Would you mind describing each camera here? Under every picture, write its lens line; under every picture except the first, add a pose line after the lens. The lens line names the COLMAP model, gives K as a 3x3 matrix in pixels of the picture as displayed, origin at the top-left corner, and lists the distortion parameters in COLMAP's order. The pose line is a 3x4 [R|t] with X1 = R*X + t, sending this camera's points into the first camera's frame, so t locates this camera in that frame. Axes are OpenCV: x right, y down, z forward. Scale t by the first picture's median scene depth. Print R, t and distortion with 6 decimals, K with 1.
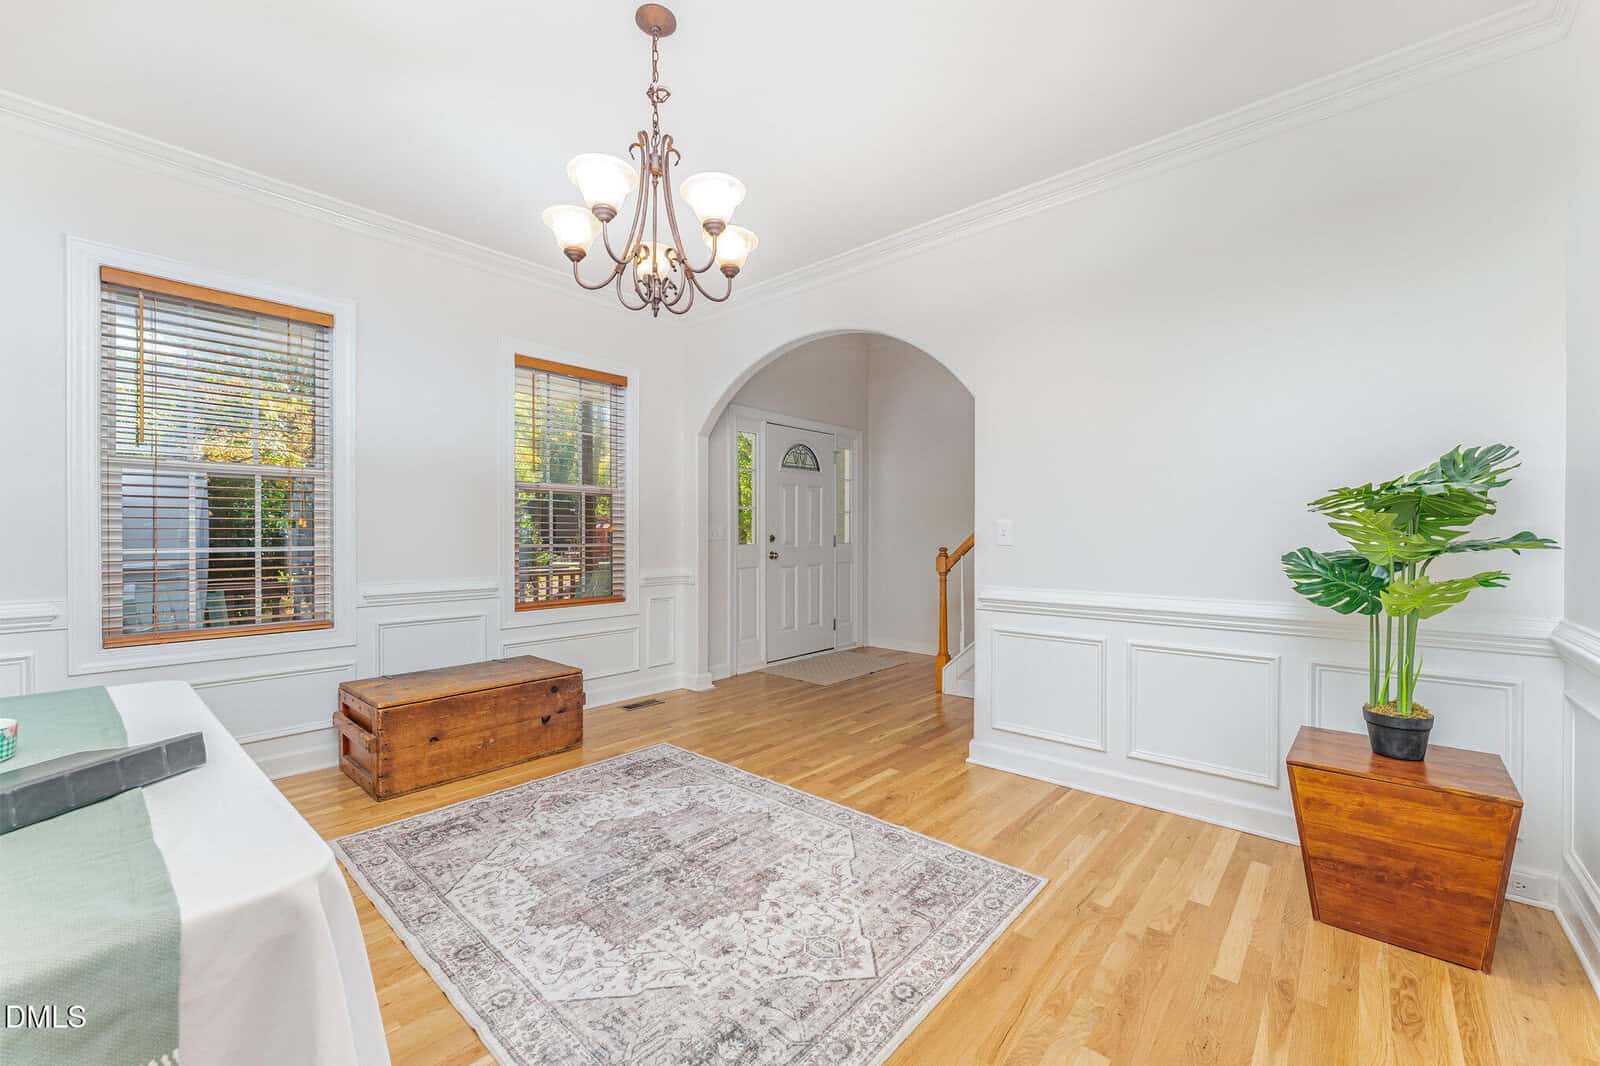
lens RADIAL K [[643.0, 0, 804.8], [0, 643.0, 536.6], [0, 0, 1]] dist [-0.001699, -0.000237]
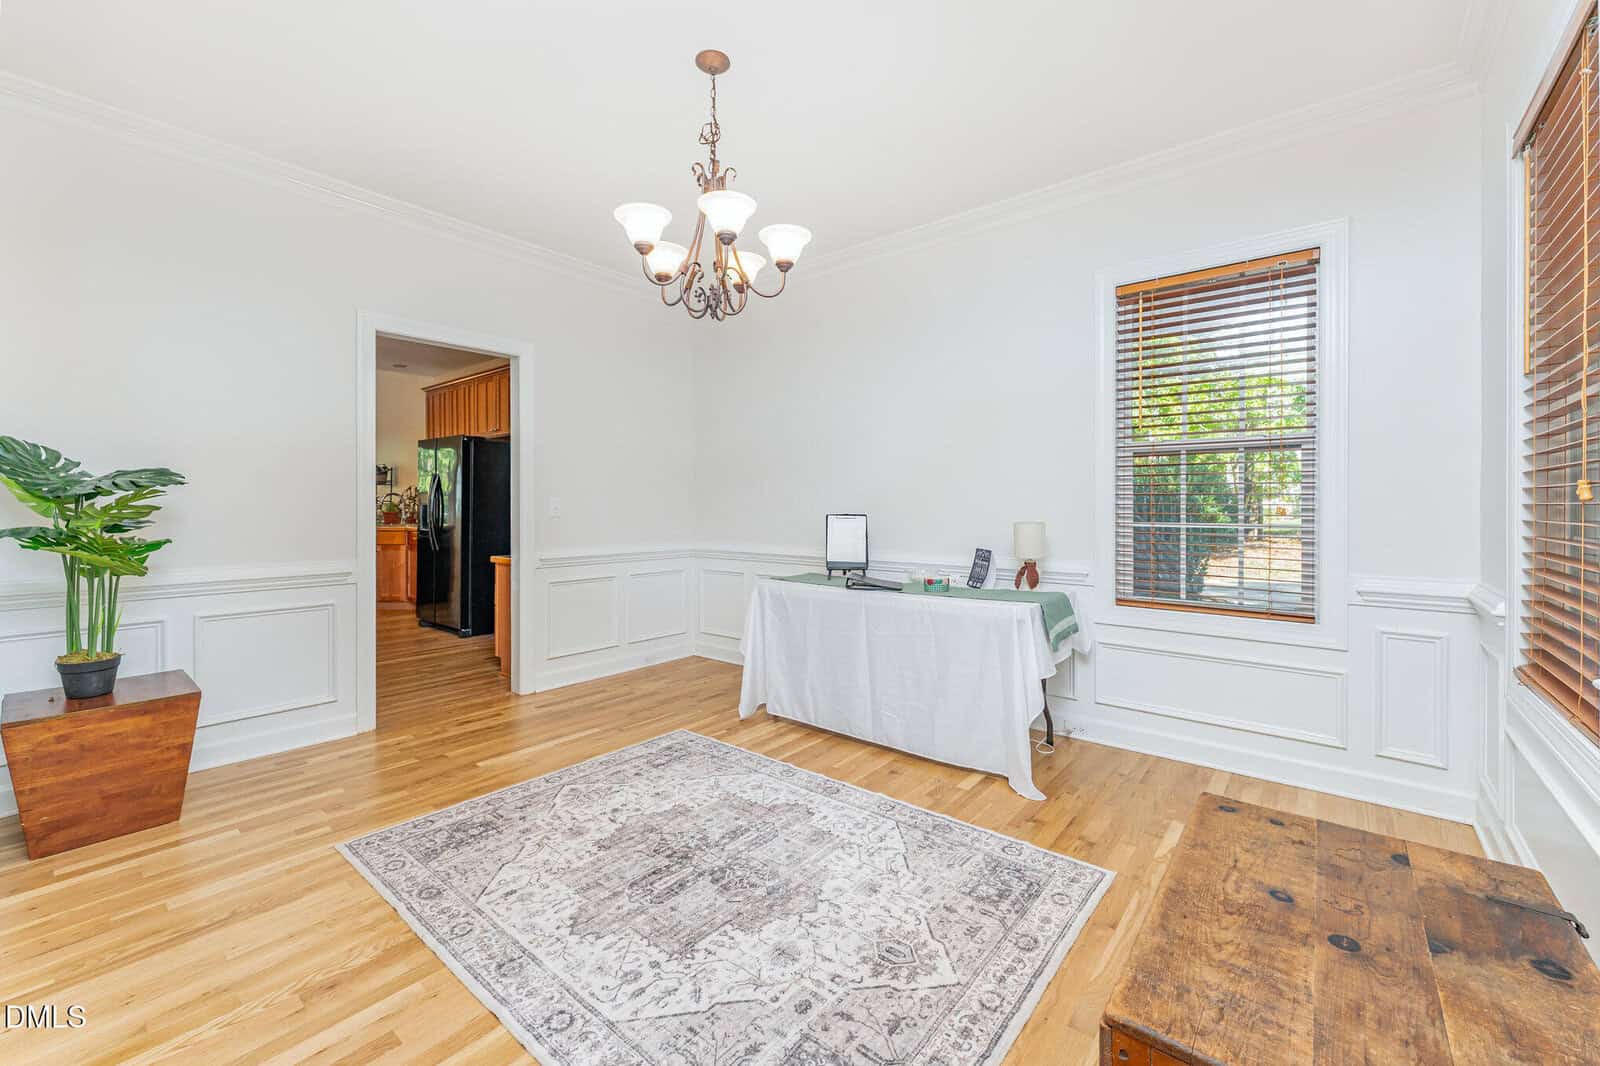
lens RADIAL K [[652.8, 0, 803.5], [0, 652.8, 508.5], [0, 0, 1]] dist [0.000800, 0.000093]
pose [[-0.999452, -0.000338, -0.033089, -0.297285], [-0.000614, 0.999965, 0.008331, -0.015075], [0.033085, 0.008347, -0.999418, 1.822486]]
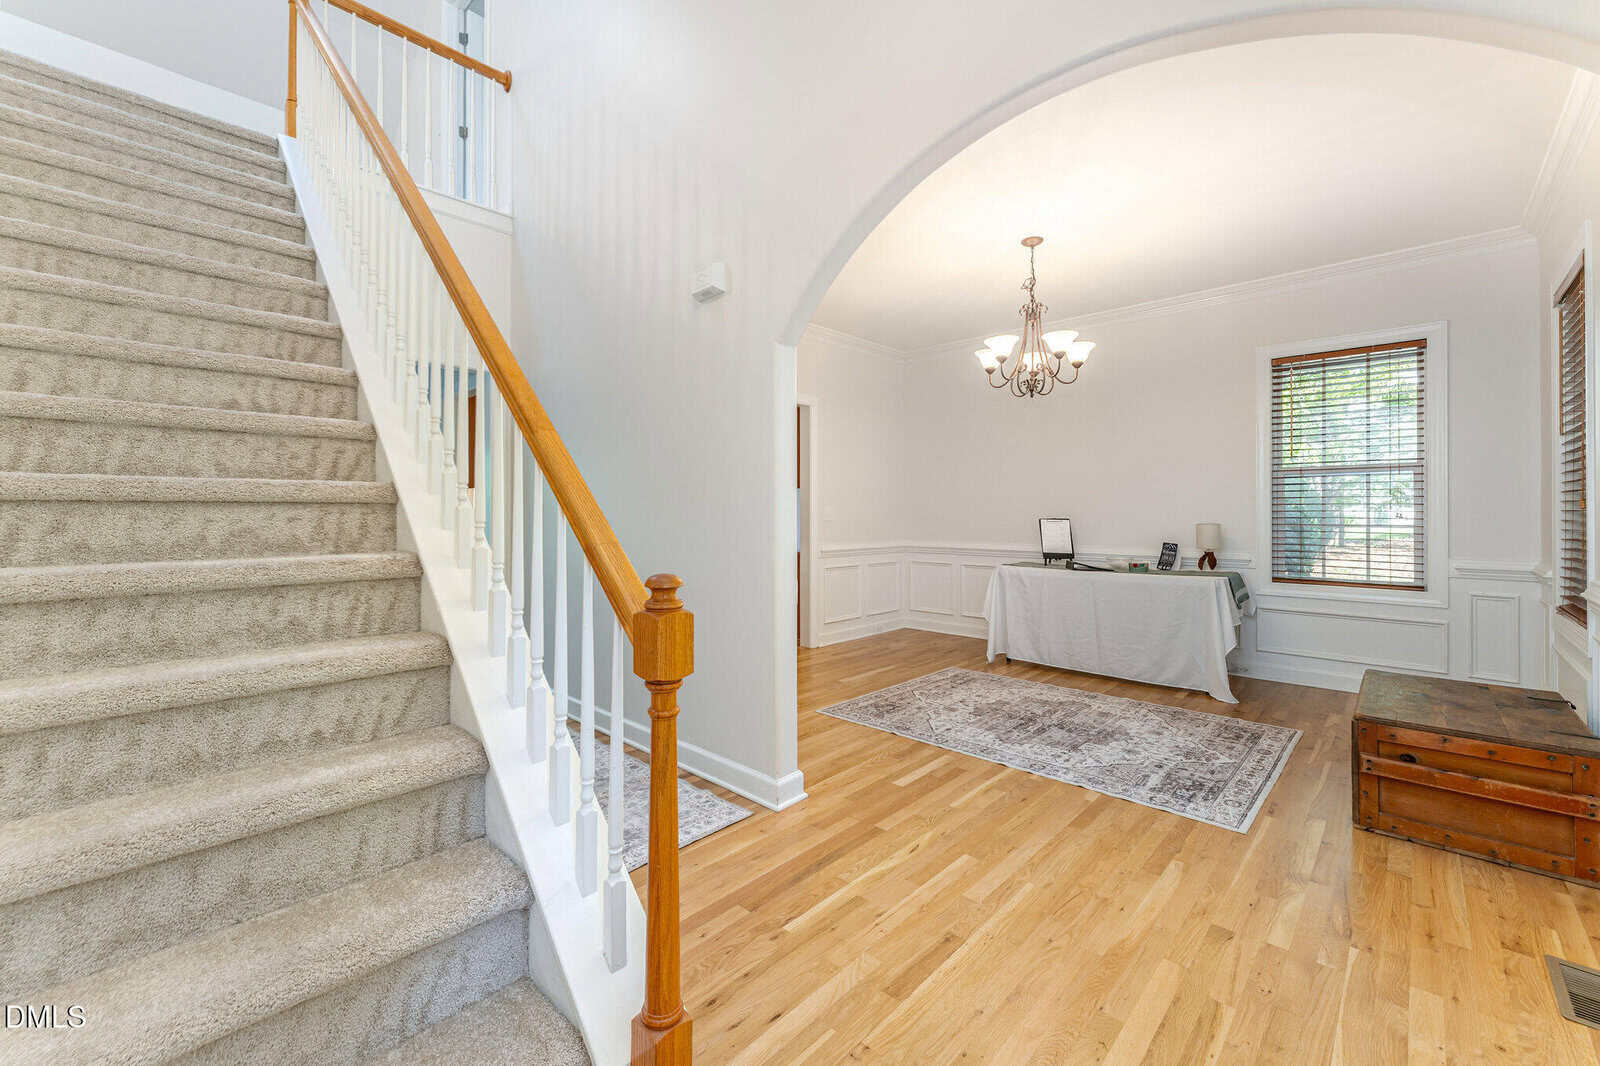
lens RADIAL K [[652.8, 0, 803.5], [0, 652.8, 508.5], [0, 0, 1]] dist [0.000800, 0.000093]
pose [[-0.999234, -0.000313, 0.039131, 0.301629], [-0.000425, 0.999996, -0.002841, -0.014005], [-0.039130, -0.002856, -0.999230, 2.456519]]
